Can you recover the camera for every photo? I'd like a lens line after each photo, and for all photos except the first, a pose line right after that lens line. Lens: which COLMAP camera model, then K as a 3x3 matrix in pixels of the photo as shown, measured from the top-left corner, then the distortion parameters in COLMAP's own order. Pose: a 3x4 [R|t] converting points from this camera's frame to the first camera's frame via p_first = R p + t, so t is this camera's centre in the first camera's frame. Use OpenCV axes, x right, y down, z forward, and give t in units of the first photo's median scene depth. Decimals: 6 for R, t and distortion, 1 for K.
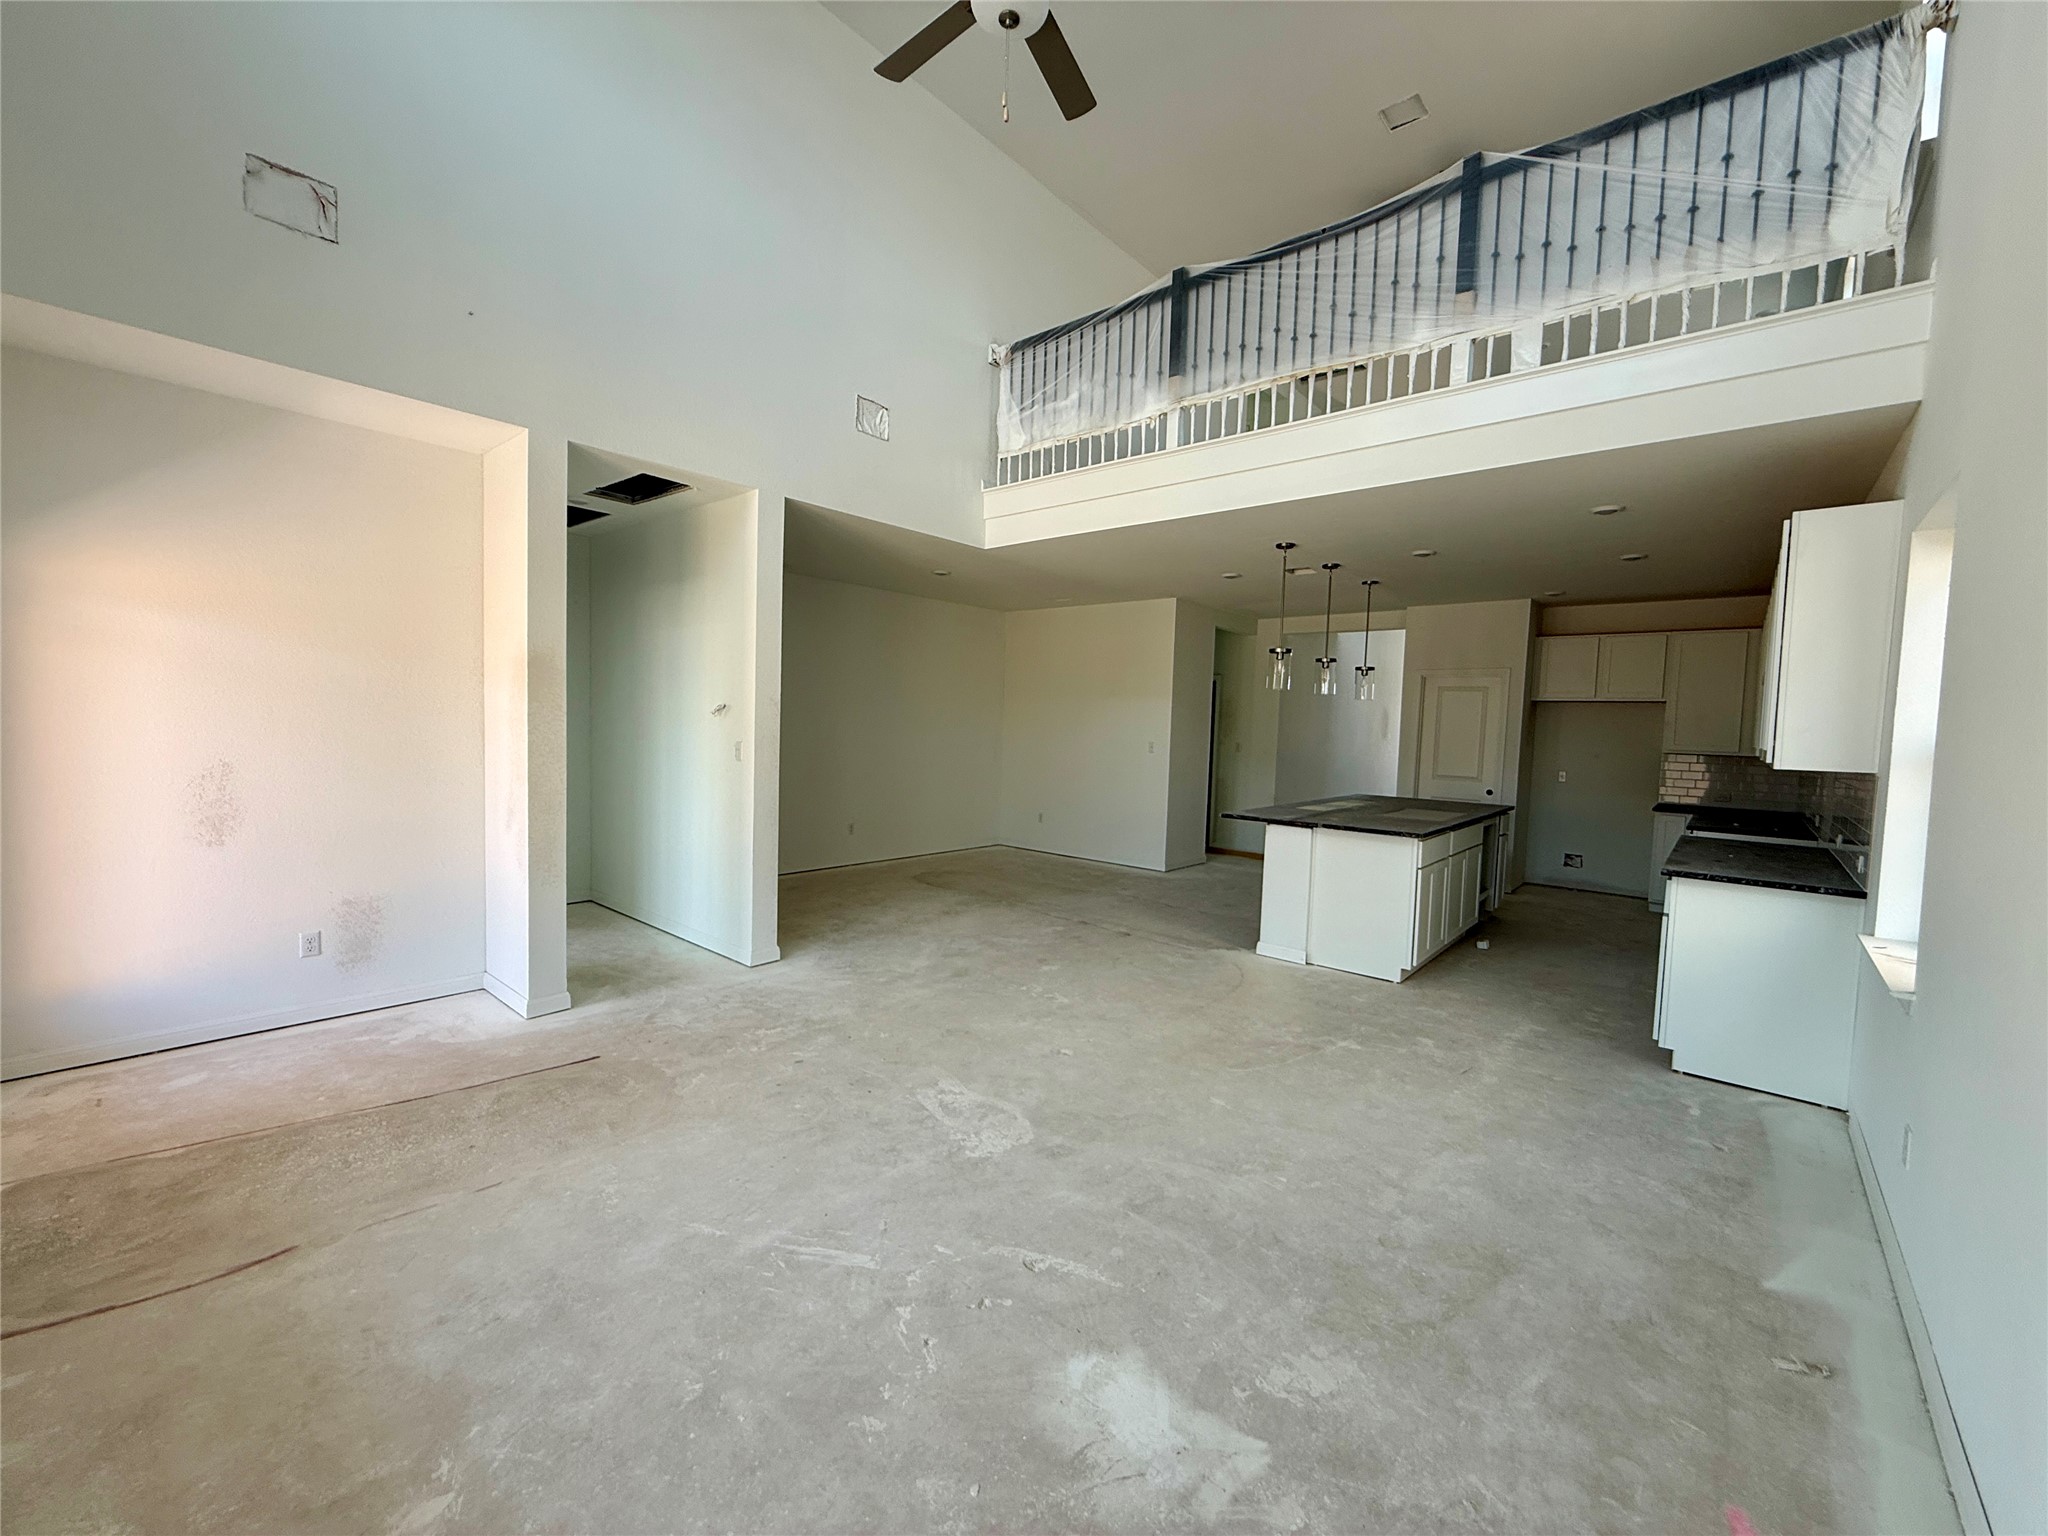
lens RADIAL K [[817.9, 0, 1018.5], [0, 817.9, 767.9], [0, 0, 1]] dist [-0.002735, 0.001112]
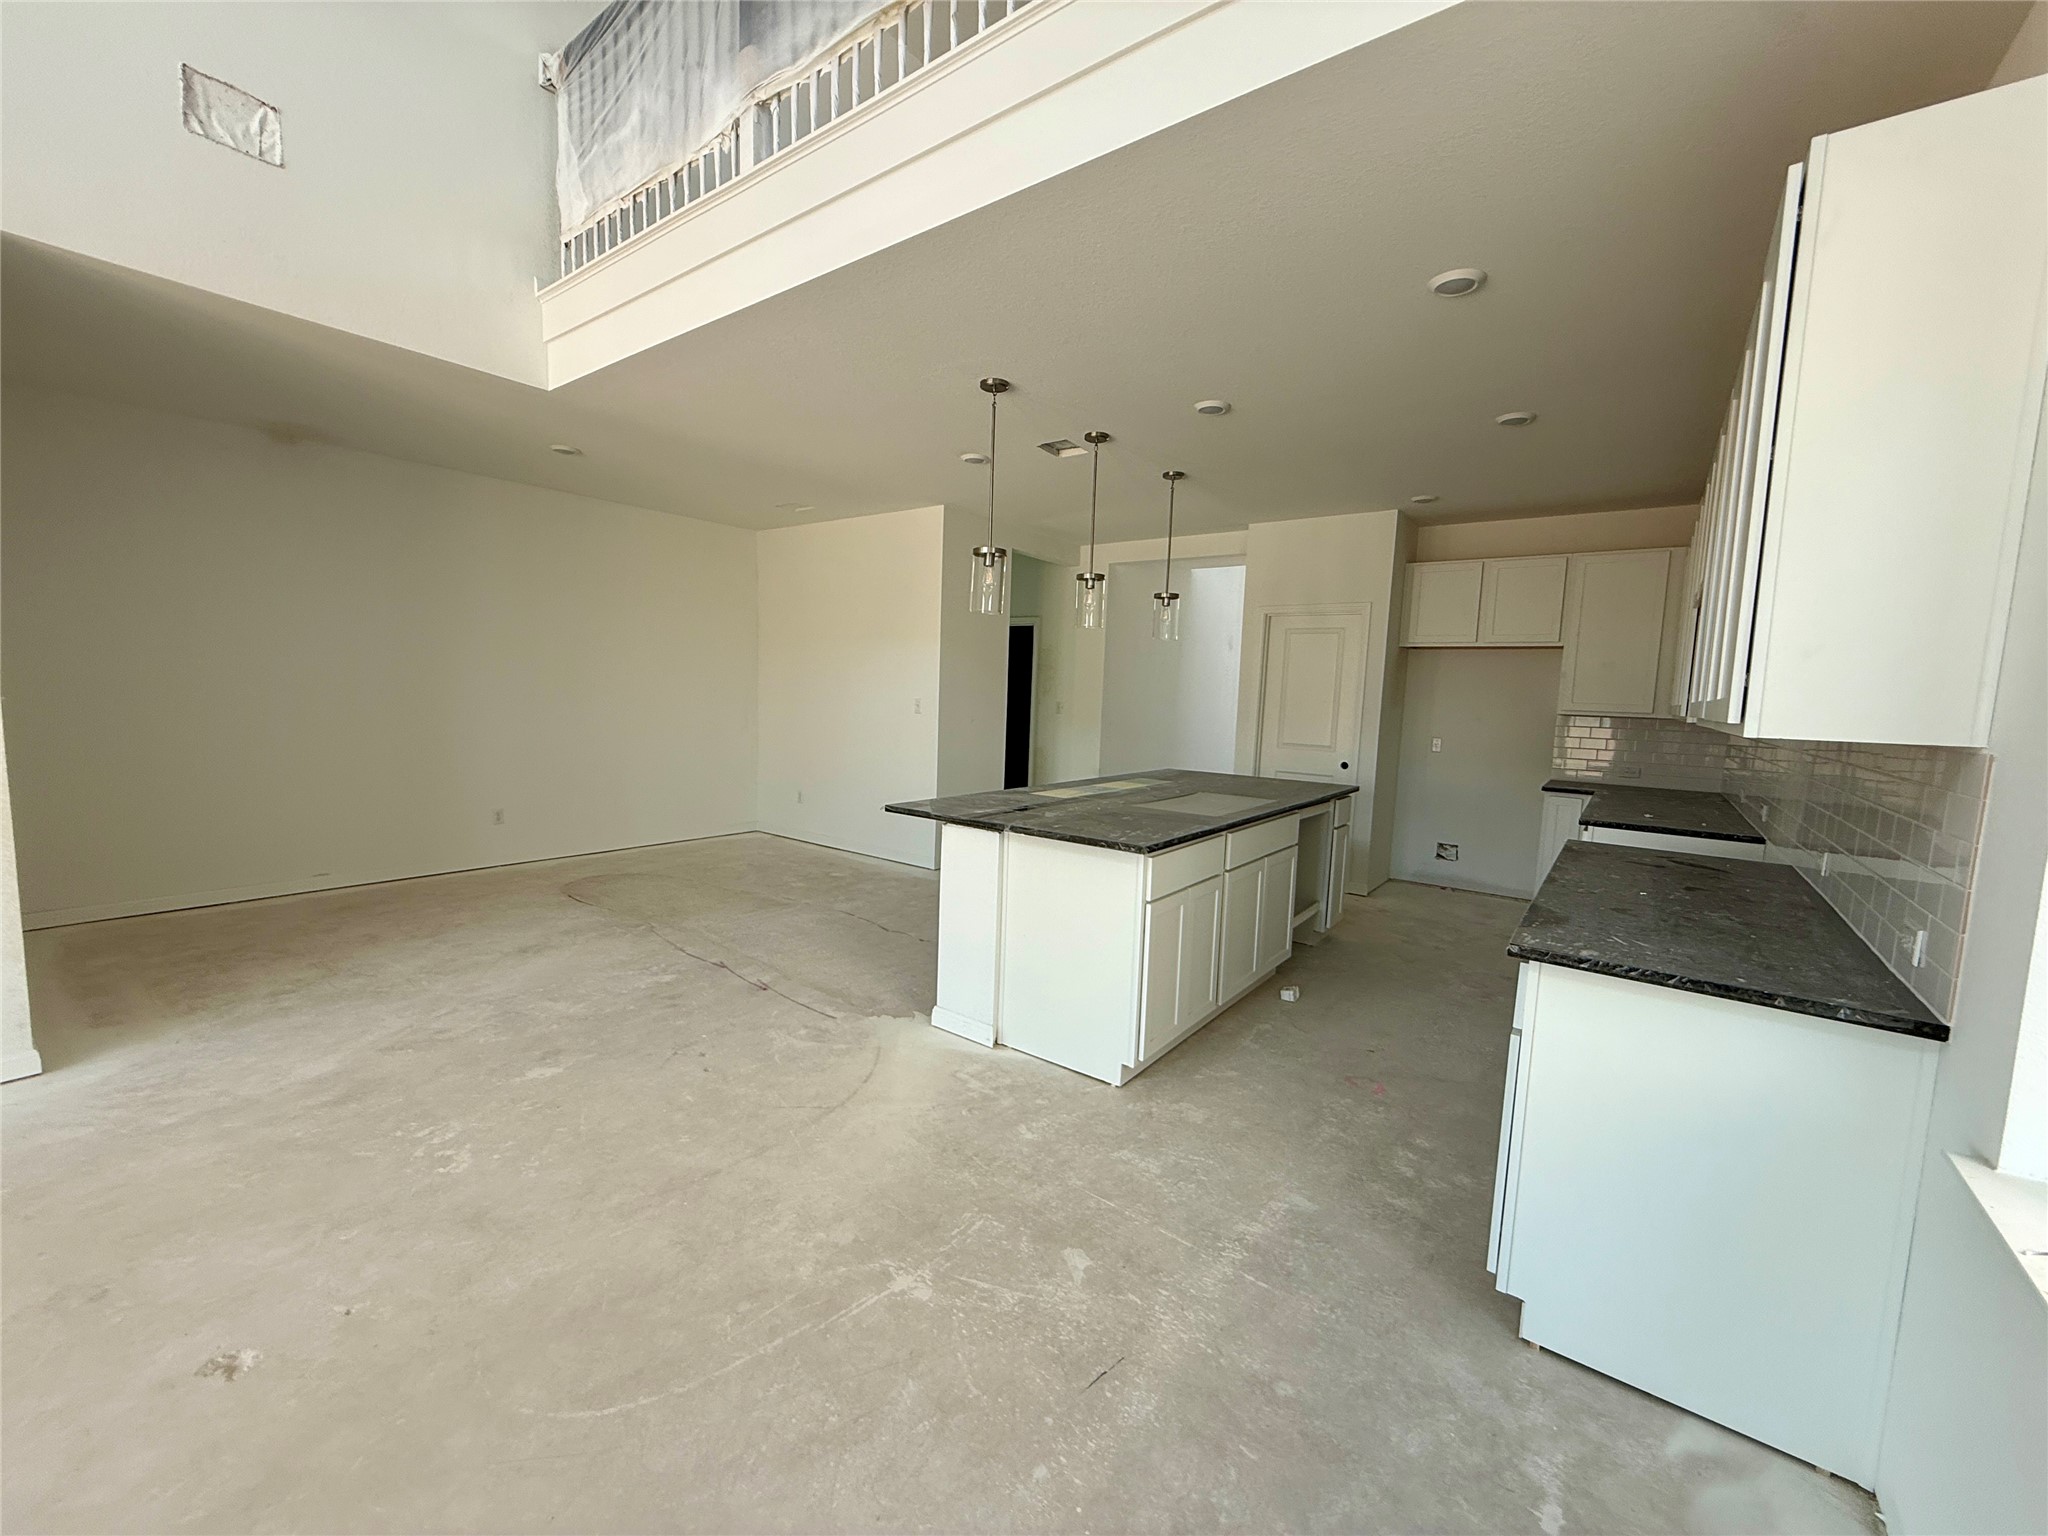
lens RADIAL K [[817.9, 0, 1016.0], [0, 817.9, 768.7], [0, 0, 1]] dist [-0.002735, 0.001112]
pose [[0.997739, -0.002842, 0.067148, 0.354058], [-0.000066, 0.999064, 0.043268, -0.000330], [-0.067208, -0.043174, 0.996804, 0.413857]]
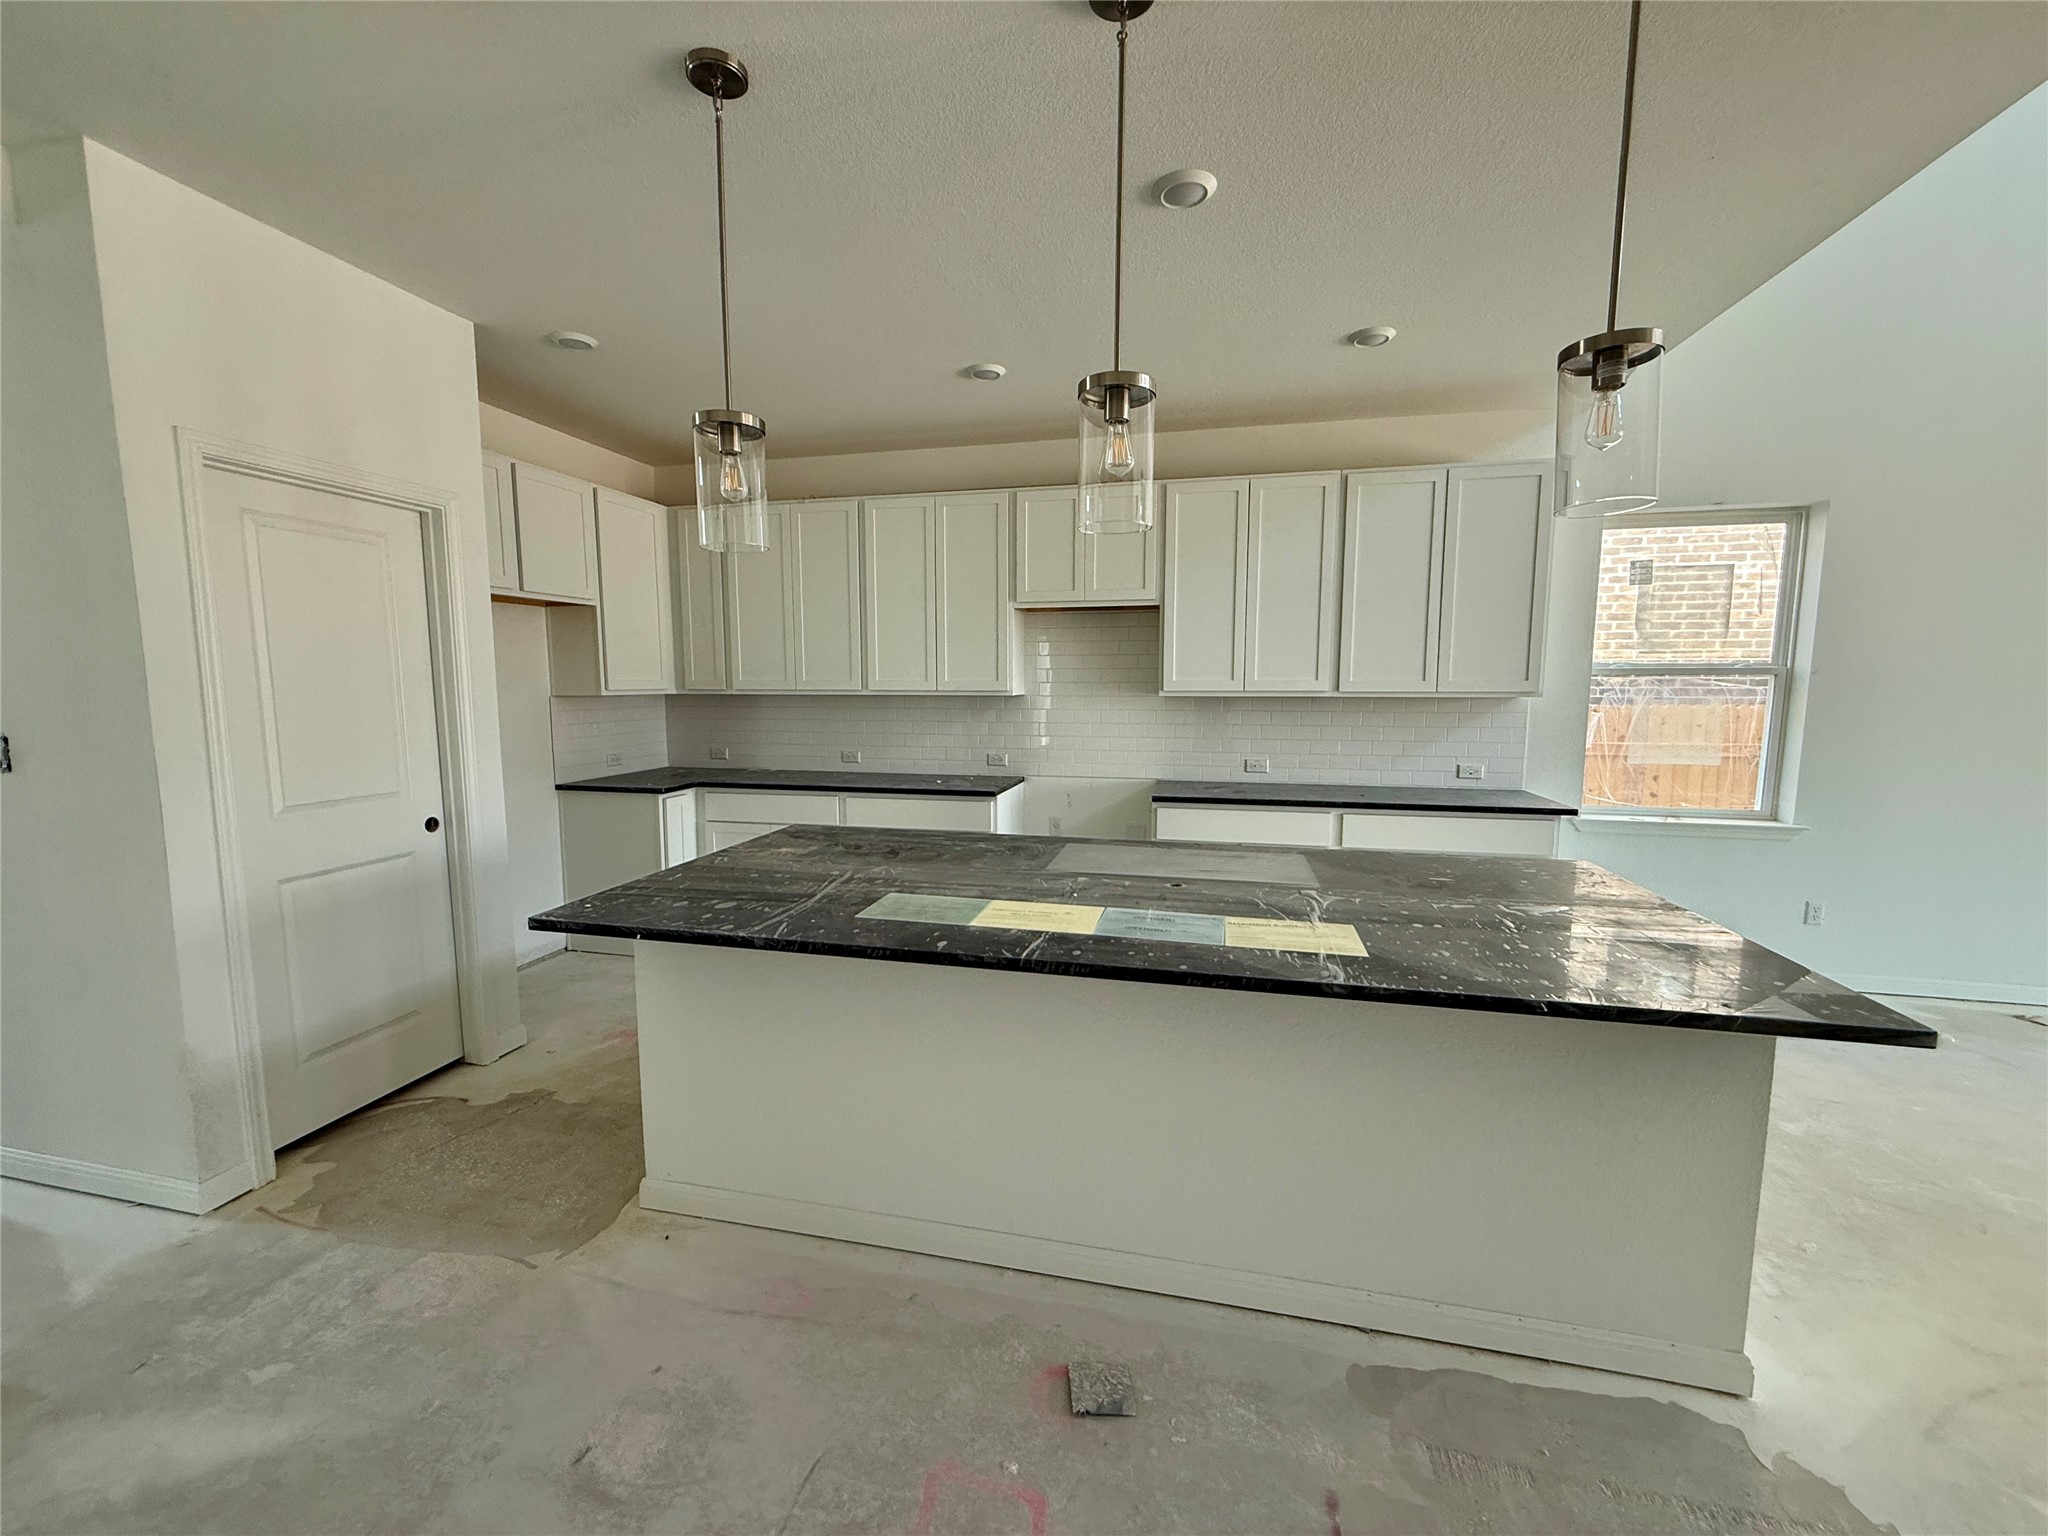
lens RADIAL K [[817.9, 0, 1019.8], [0, 817.9, 769.5], [0, 0, 1]] dist [-0.002735, 0.001112]
pose [[-0.471326, -0.130121, 0.872308, 0.205720], [0.033170, 0.985742, 0.164964, -0.078421], [-0.881335, 0.106687, -0.460290, 1.535881]]
